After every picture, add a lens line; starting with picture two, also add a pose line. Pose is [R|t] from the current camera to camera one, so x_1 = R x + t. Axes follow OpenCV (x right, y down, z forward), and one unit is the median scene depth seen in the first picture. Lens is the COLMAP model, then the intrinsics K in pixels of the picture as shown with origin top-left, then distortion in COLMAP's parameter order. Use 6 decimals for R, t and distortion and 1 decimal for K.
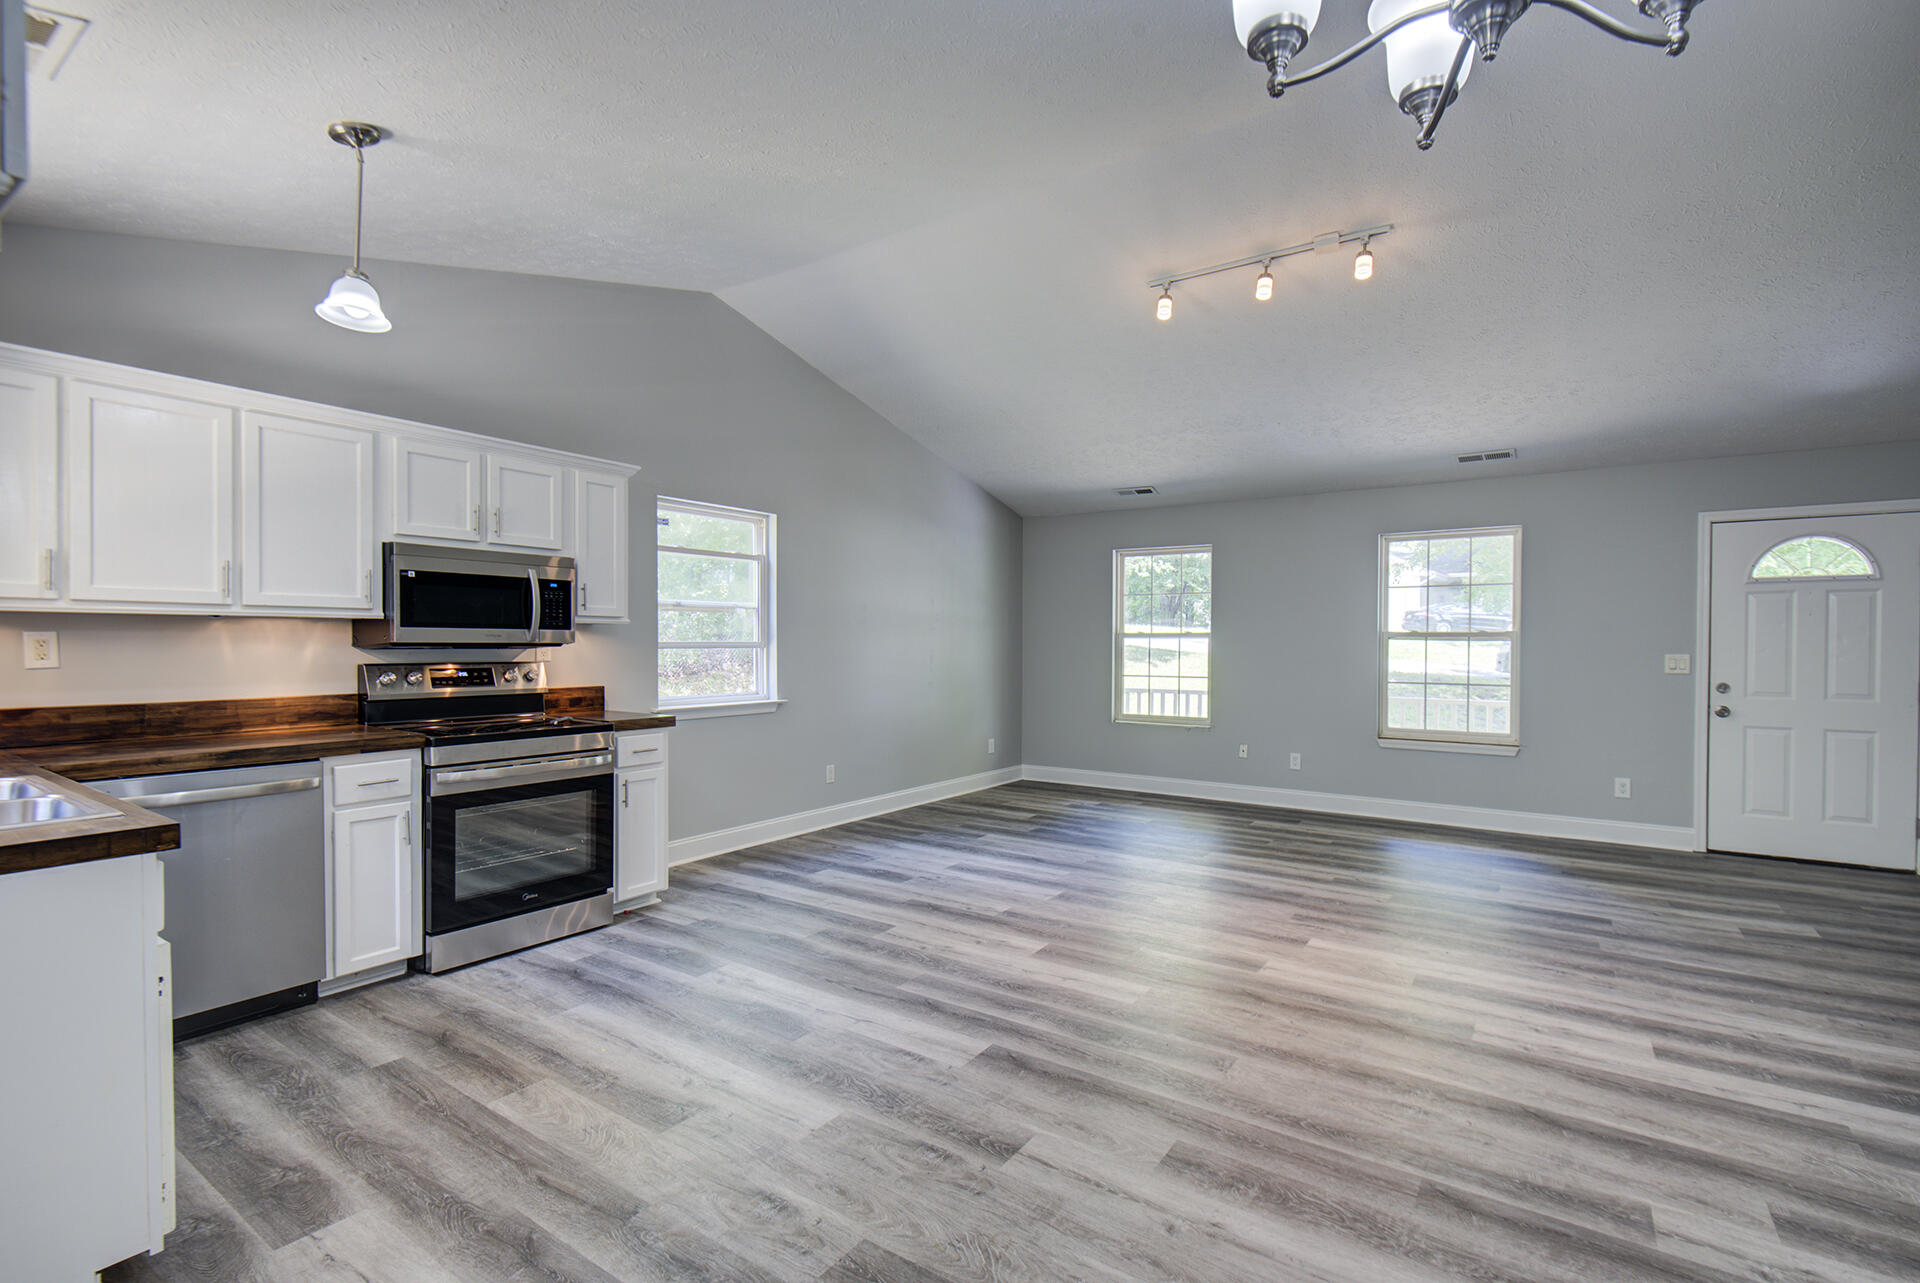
lens RADIAL K [[870.1, 0, 980.5], [0, 870.1, 652.9], [0, 0, 1]] dist [0.005167, -0.004971]
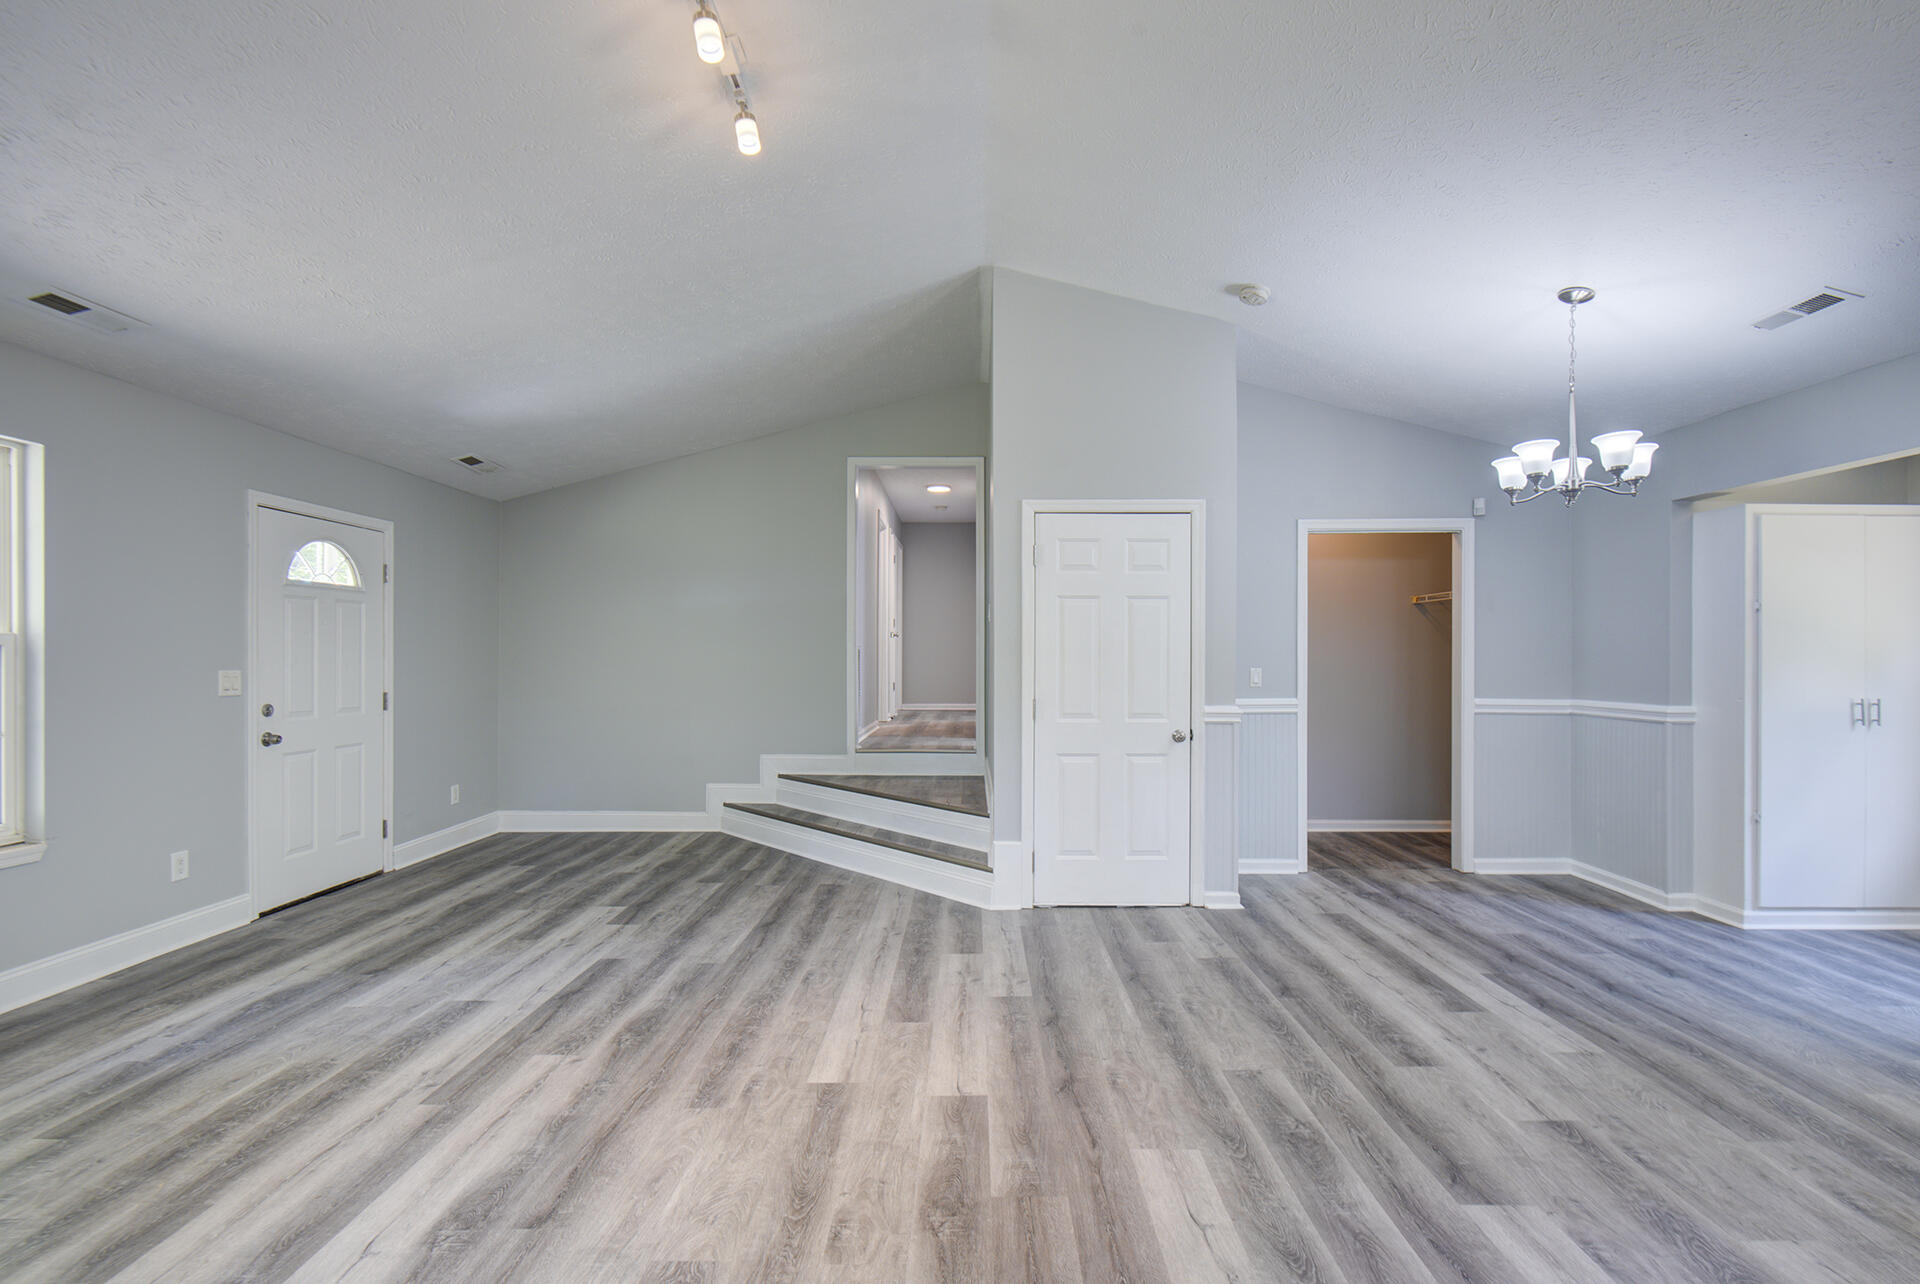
lens RADIAL K [[870.1, 0, 965.3], [0, 870.1, 660.1], [0, 0, 1]] dist [0.005167, -0.004971]
pose [[-0.553882, -0.007639, 0.832560, -0.279042], [0.007891, 0.999865, 0.014424, -0.020067], [-0.832558, 0.014559, -0.553747, 1.339951]]
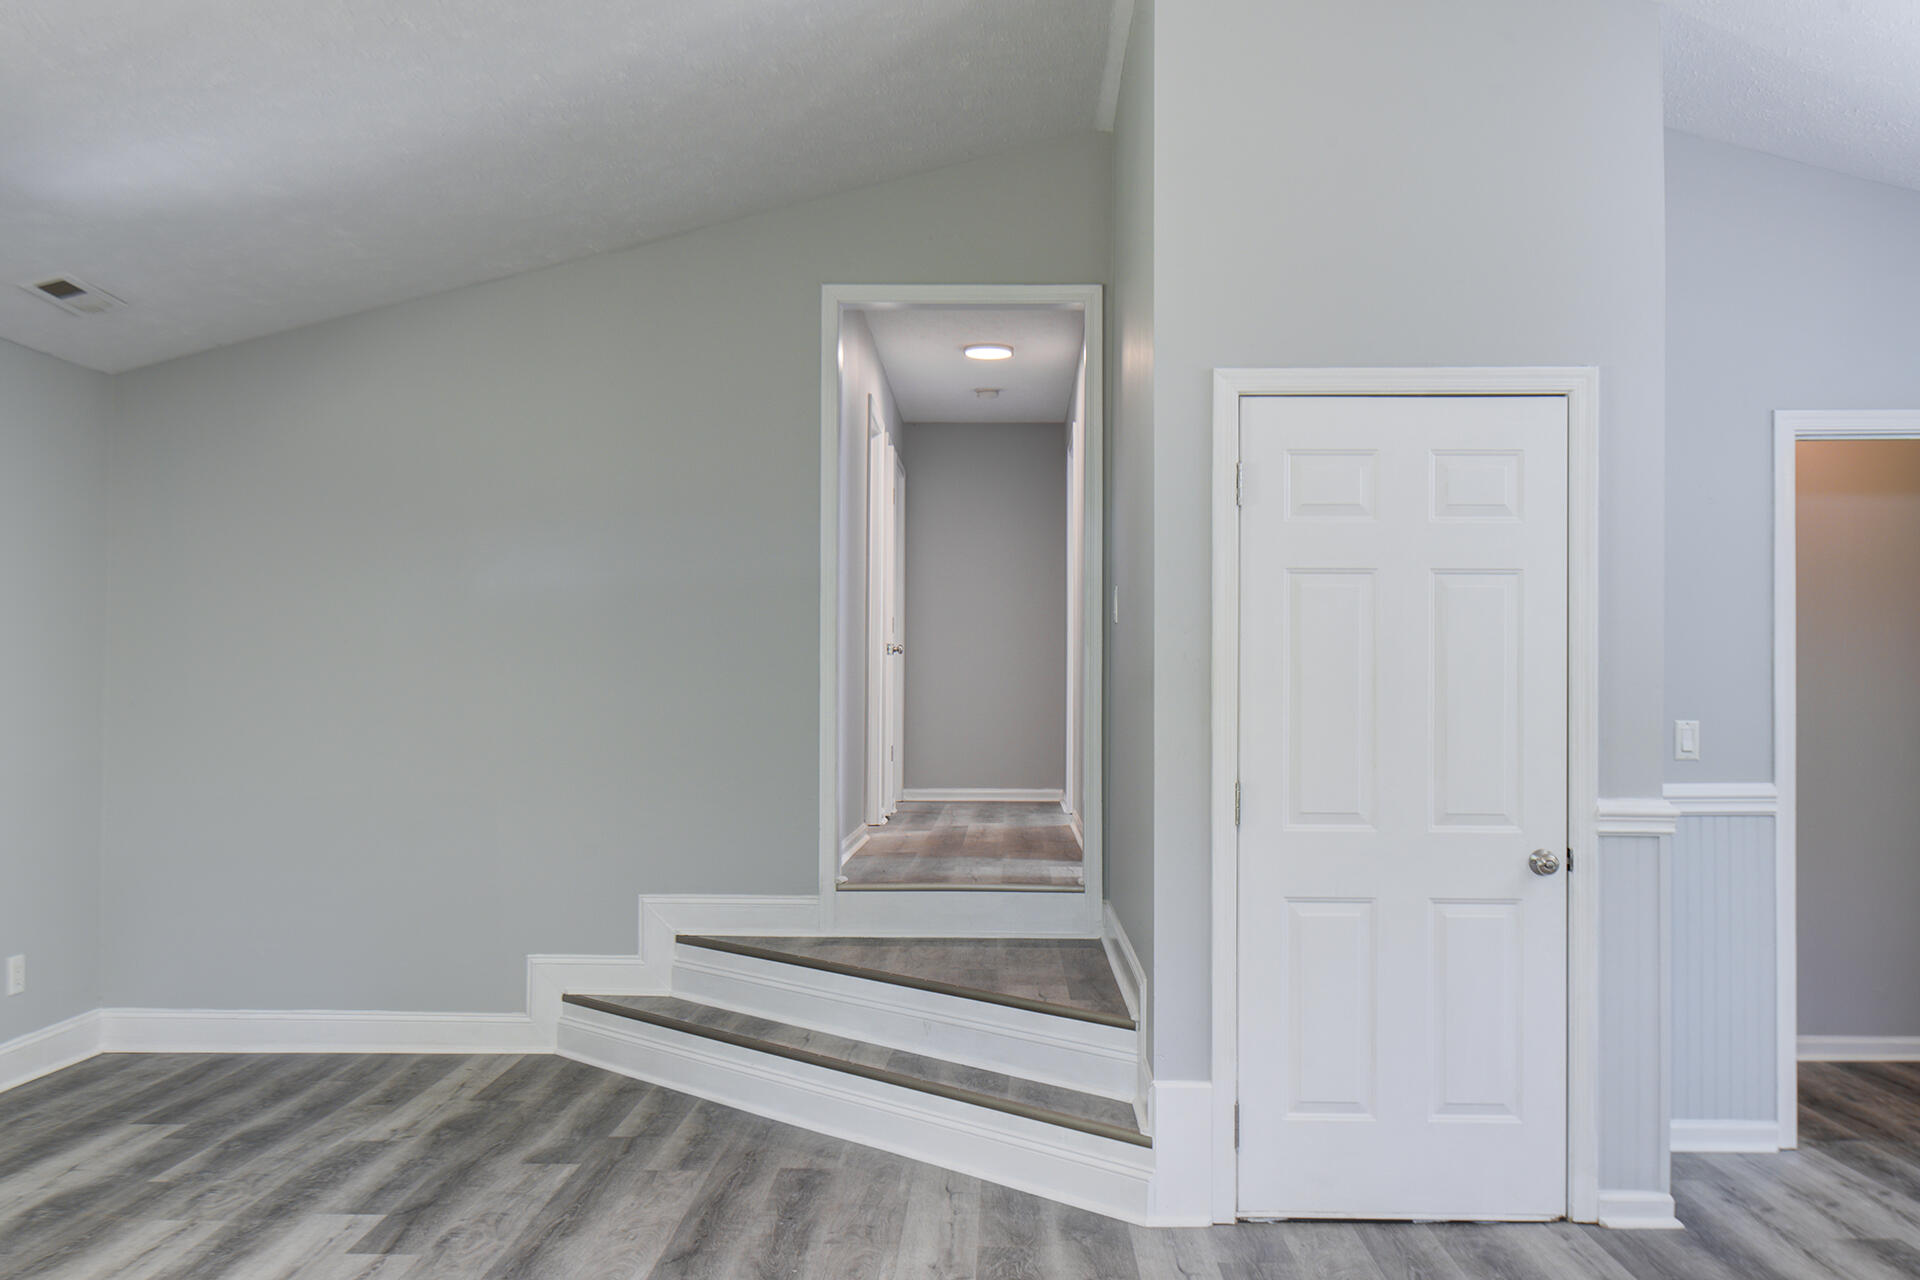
lens RADIAL K [[1740.2, 0, 975.3], [0, 1740.2, 668.3], [0, 0, 1]] dist [0.008153, 0.000000]
pose [[-0.545878, 0.006044, 0.837843, -0.197026], [0.004659, 0.999980, -0.004178, -0.020126], [-0.837852, 0.001623, -0.545895, 1.370195]]
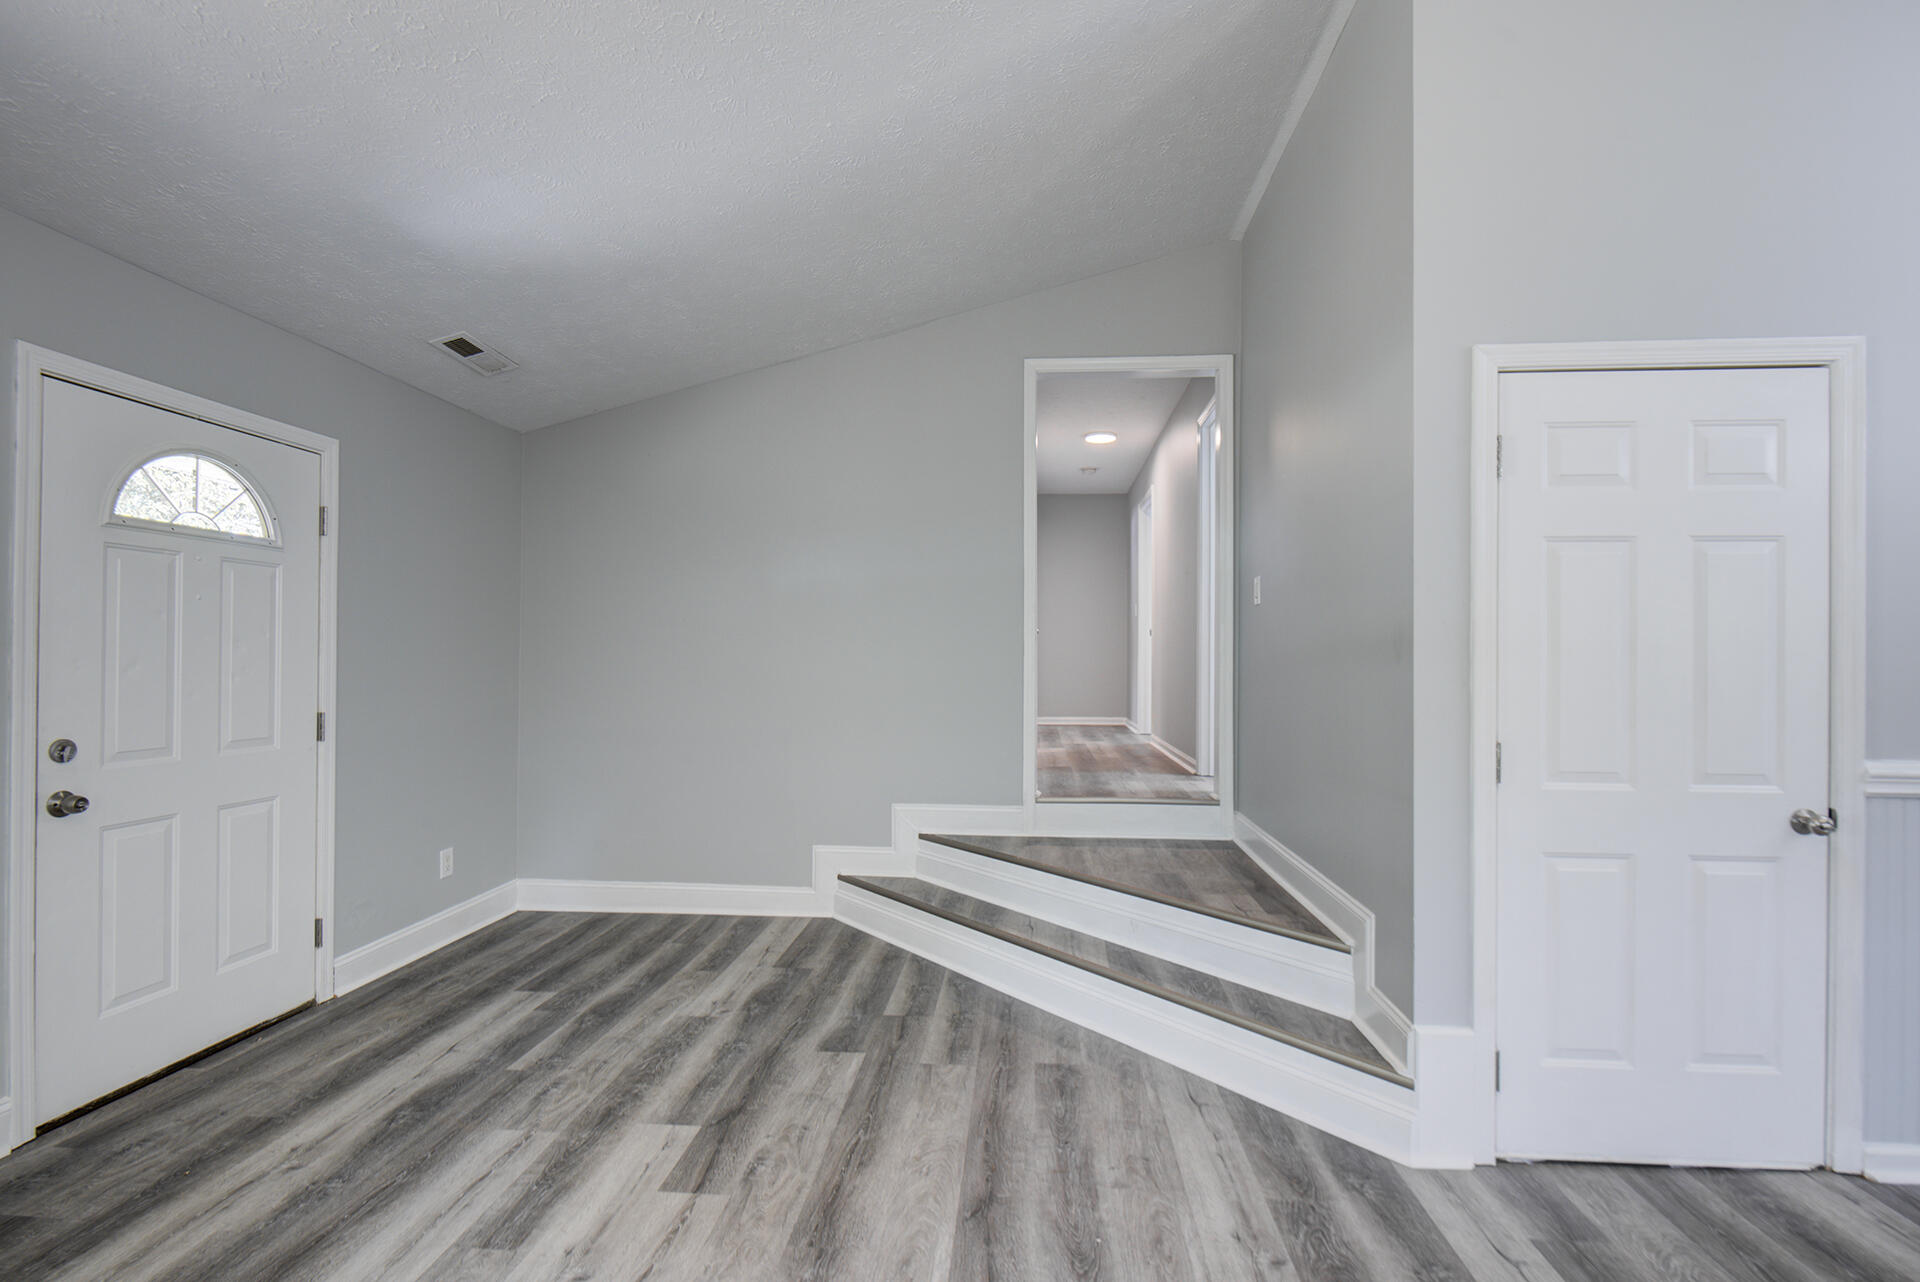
lens RADIAL K [[870.1, 0, 965.4], [0, 870.1, 655.0], [0, 0, 1]] dist [0.005167, -0.004971]
pose [[-0.493394, -0.001642, 0.869804, 0.348967], [0.004914, 0.999977, 0.004675, -0.013104], [-0.869792, 0.006581, -0.493374, 1.206863]]
